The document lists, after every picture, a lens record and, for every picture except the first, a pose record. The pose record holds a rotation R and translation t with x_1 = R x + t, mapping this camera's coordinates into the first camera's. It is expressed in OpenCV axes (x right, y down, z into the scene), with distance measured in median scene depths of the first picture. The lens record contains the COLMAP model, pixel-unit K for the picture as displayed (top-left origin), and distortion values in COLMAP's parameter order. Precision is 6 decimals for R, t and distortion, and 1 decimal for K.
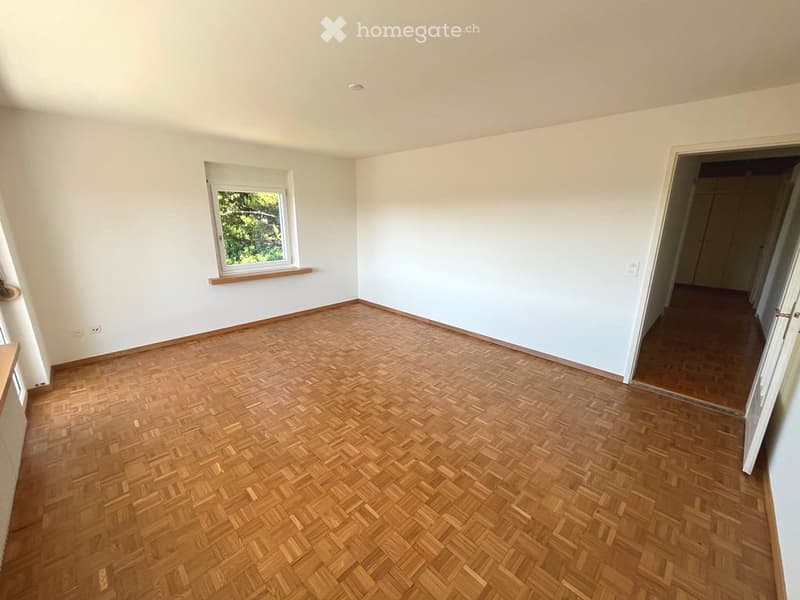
lens RADIAL K [[325.7, 0, 397.3], [0, 325.7, 297.3], [0, 0, 1]] dist [-0.000630, 0.000578]
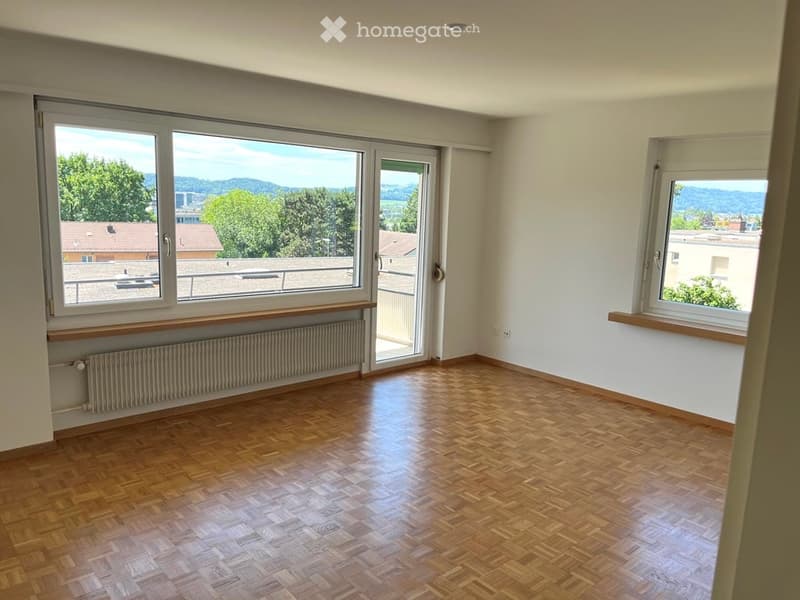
lens RADIAL K [[598.2, 0, 401.0], [0, 598.2, 301.2], [0, 0, 1]] dist [0.008095, -0.016097]
pose [[-0.063760, 0.147953, -0.986937, 0.721942], [-0.280065, 0.946555, 0.159992, -0.165668], [0.957861, 0.286608, -0.018916, 0.661378]]
